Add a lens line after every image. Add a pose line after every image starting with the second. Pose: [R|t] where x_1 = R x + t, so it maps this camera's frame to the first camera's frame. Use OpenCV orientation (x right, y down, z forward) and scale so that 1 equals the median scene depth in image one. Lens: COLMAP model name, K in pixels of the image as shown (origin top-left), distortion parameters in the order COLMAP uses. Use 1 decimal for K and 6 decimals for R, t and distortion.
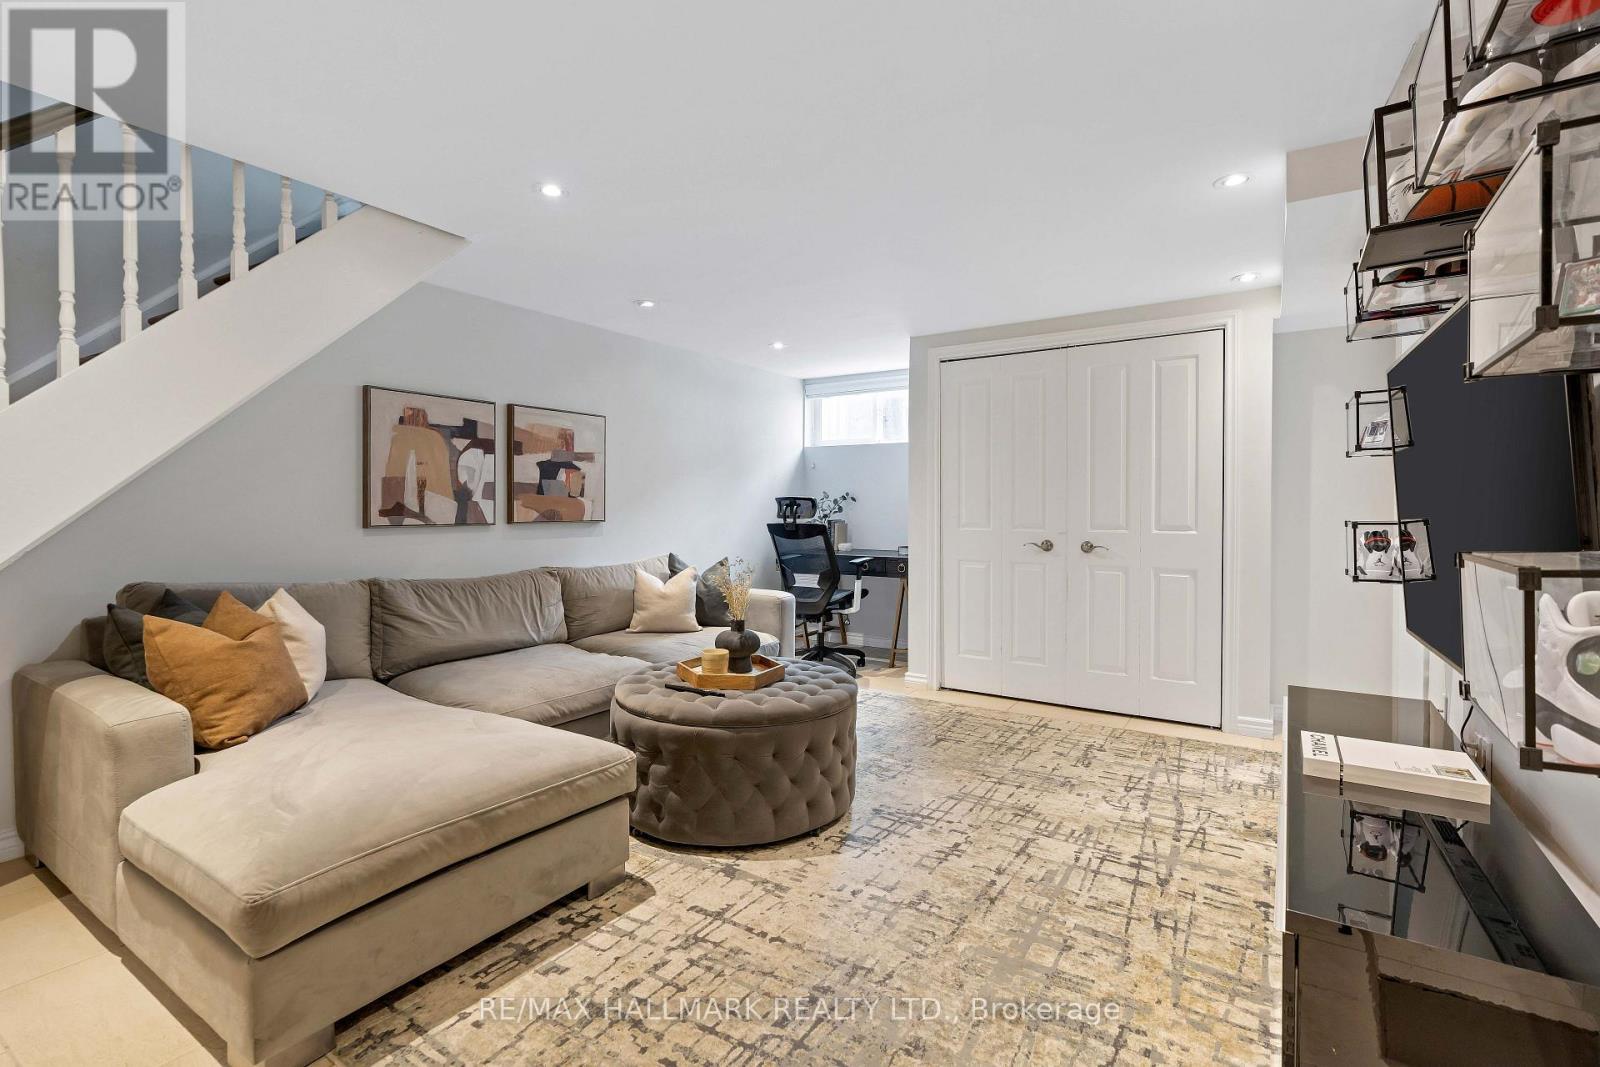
lens RADIAL K [[725.9, 0, 799.9], [0, 725.9, 523.4], [0, 0, 1]] dist [-0.010444, 0.002519]
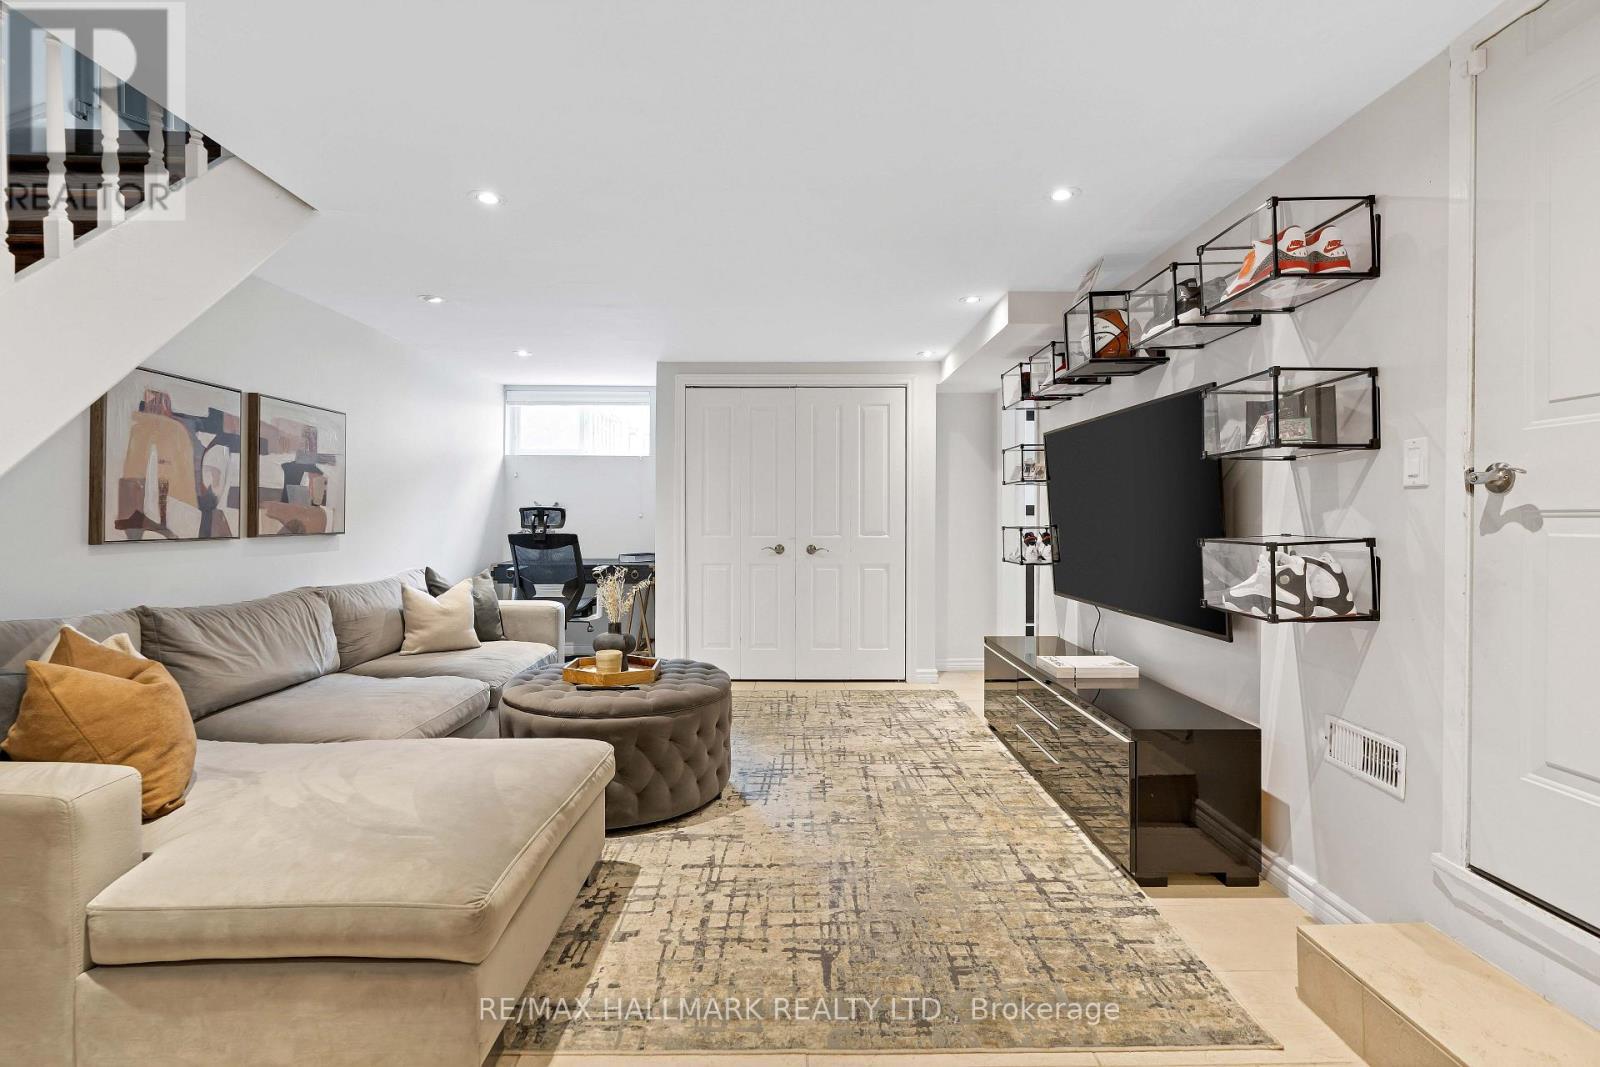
lens RADIAL K [[725.9, 0, 807.1], [0, 725.9, 524.1], [0, 0, 1]] dist [-0.010444, 0.002519]
pose [[0.834065, -0.004792, 0.551646, -0.448745], [0.011760, 0.999889, -0.009095, 0.000741], [-0.551541, 0.014073, 0.834029, -0.053152]]
